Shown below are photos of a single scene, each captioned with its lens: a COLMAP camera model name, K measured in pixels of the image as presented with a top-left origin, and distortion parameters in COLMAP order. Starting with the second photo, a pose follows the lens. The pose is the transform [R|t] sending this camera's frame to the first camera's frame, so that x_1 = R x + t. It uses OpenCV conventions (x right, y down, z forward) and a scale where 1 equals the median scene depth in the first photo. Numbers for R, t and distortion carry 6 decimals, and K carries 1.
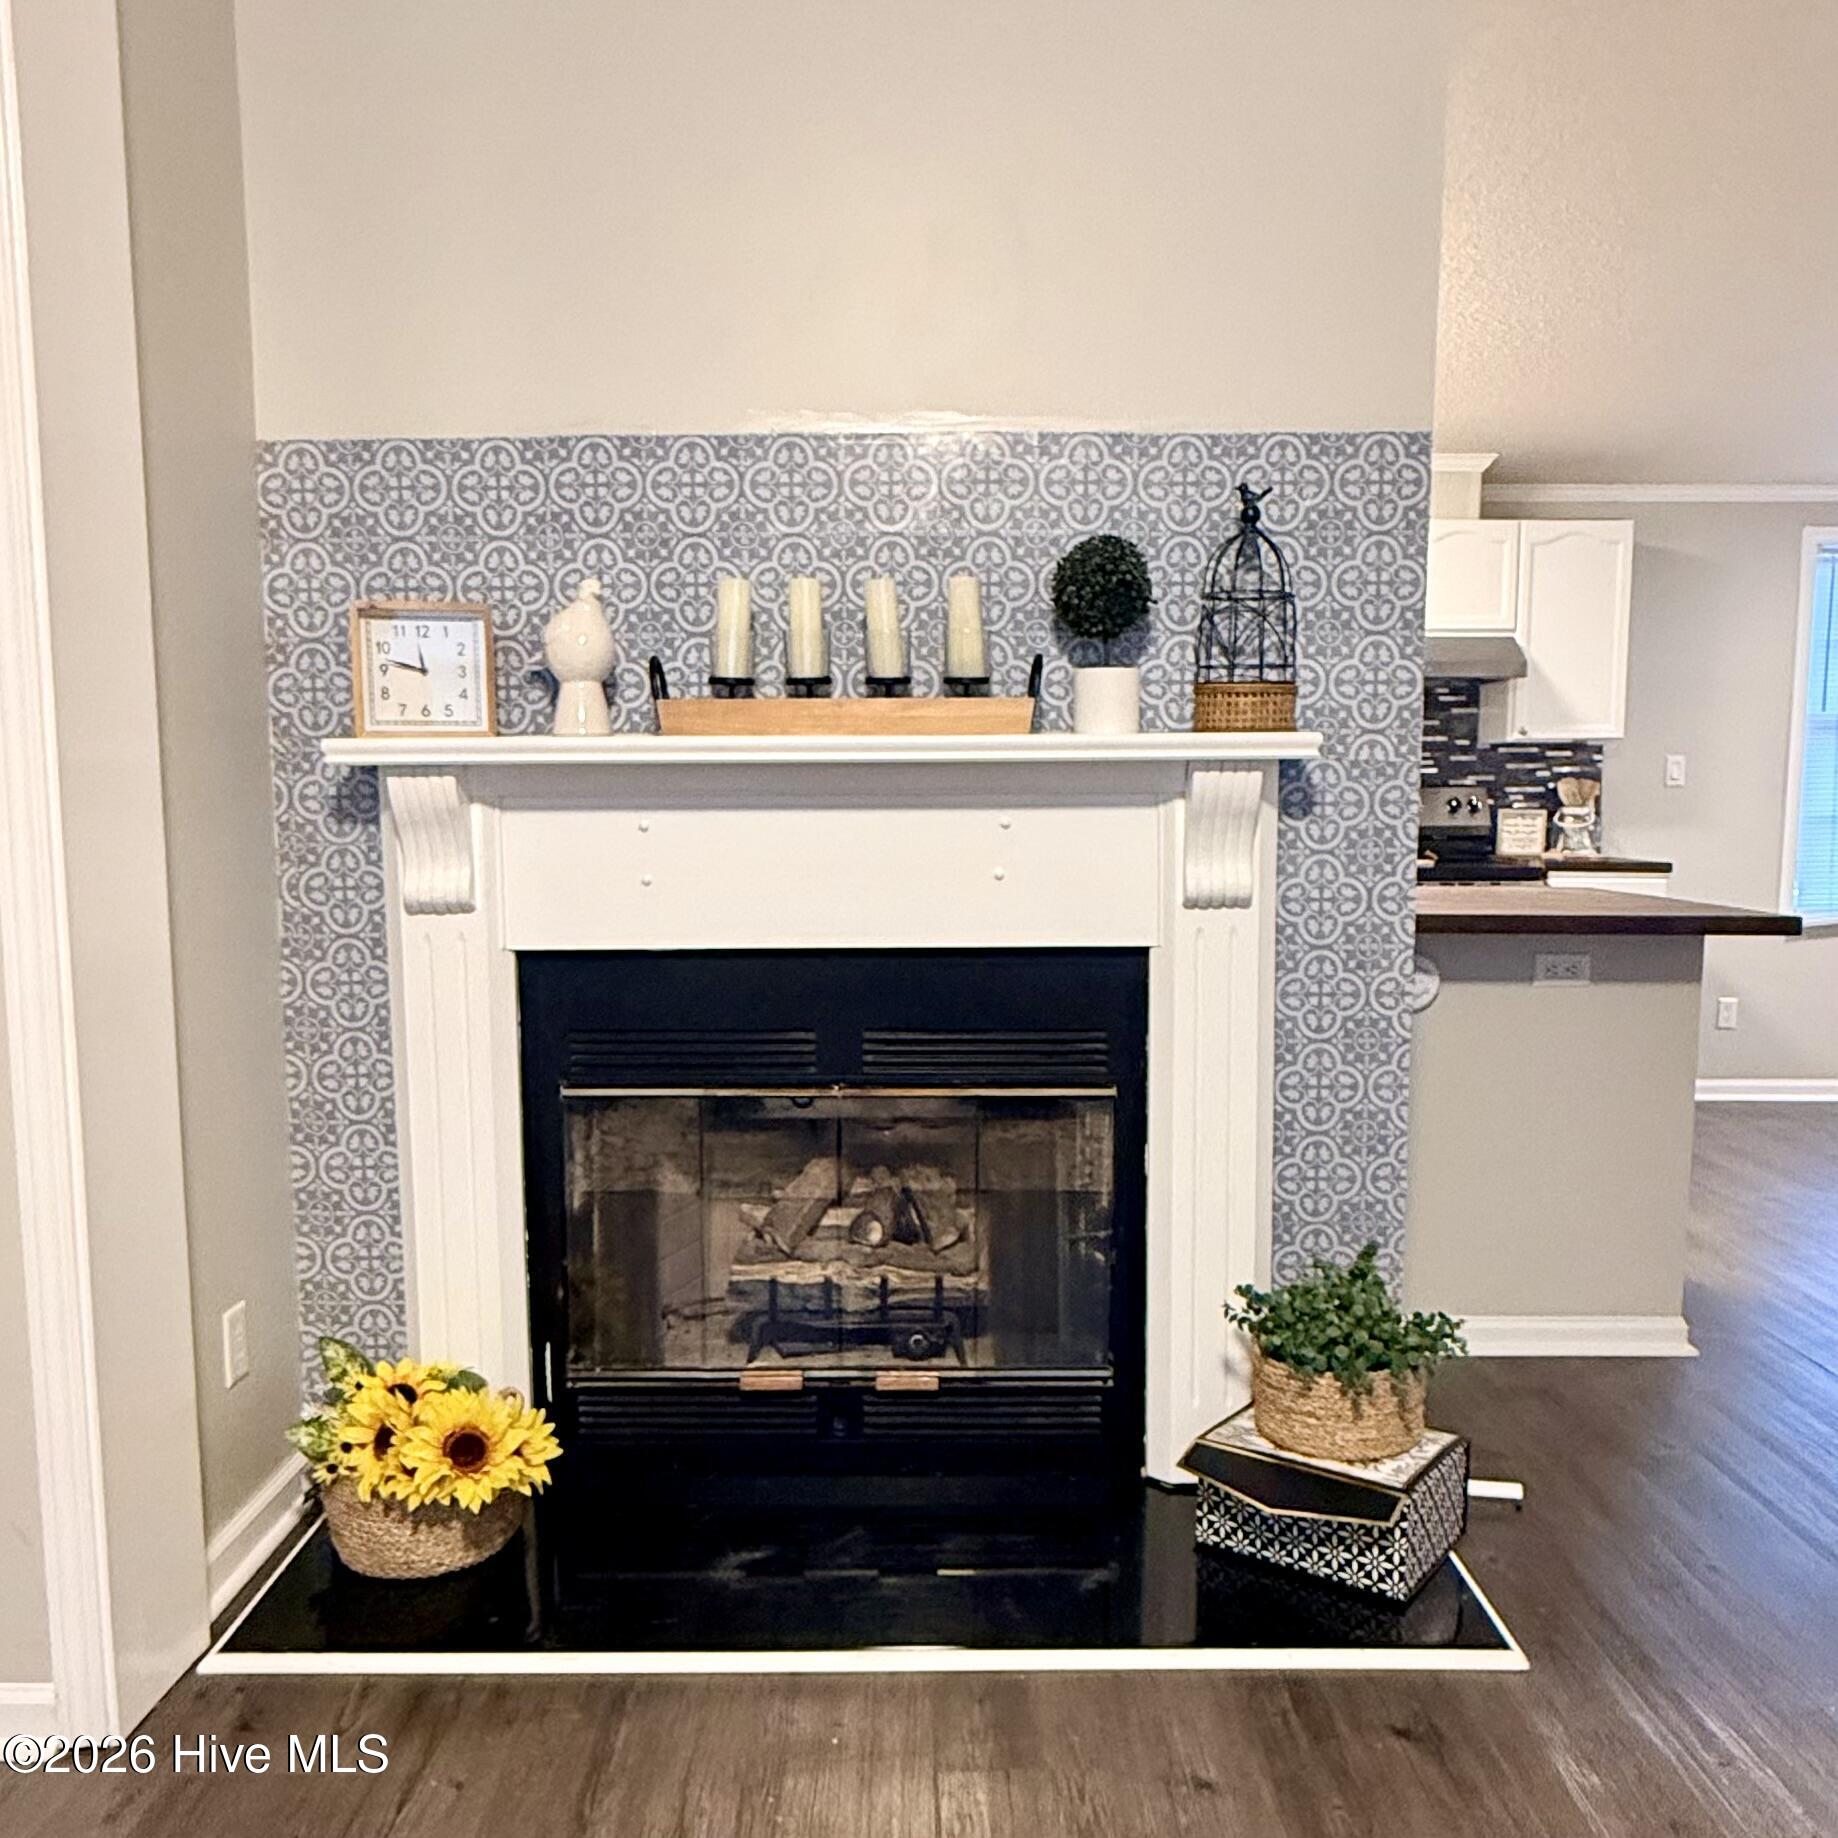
lens RADIAL K [[1589.0, 0, 922.7], [0, 1589.0, 990.5], [0, 0, 1]] dist [-0.001629, 0.001012]
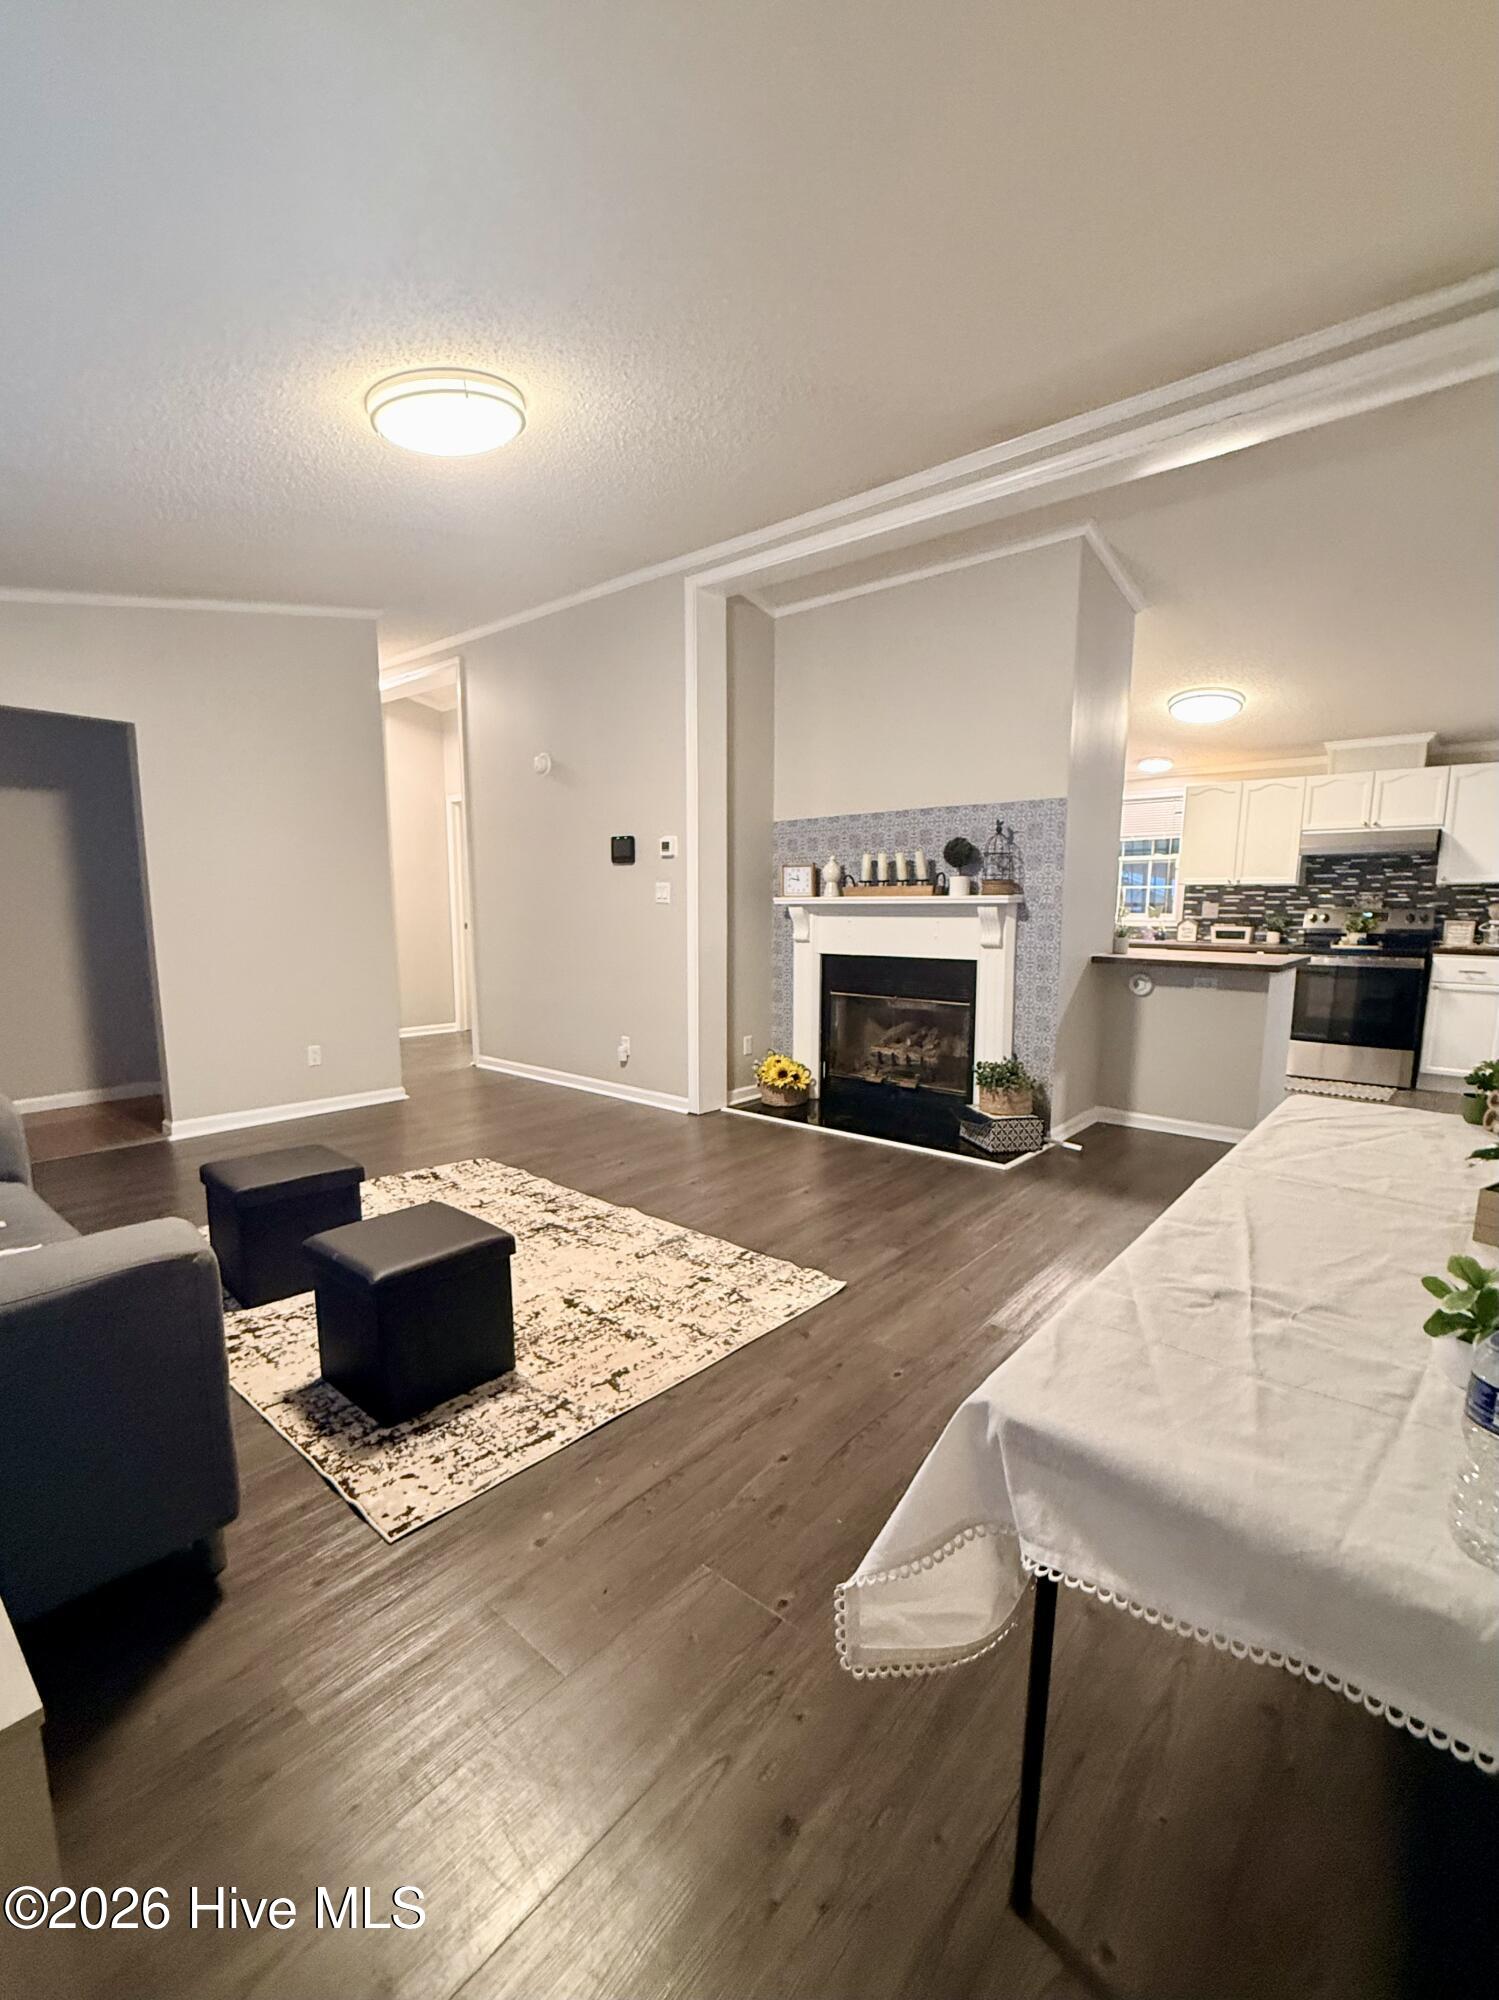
lens RADIAL K [[866.3, 0, 744.9], [0, 866.3, 1028.4], [0, 0, 1]] dist [-0.002089, -0.000184]
pose [[0.752294, 0.095360, -0.651890, 0.967129], [-0.083340, 0.995295, 0.049419, 0.064970], [0.653536, 0.017151, 0.756701, -0.665247]]
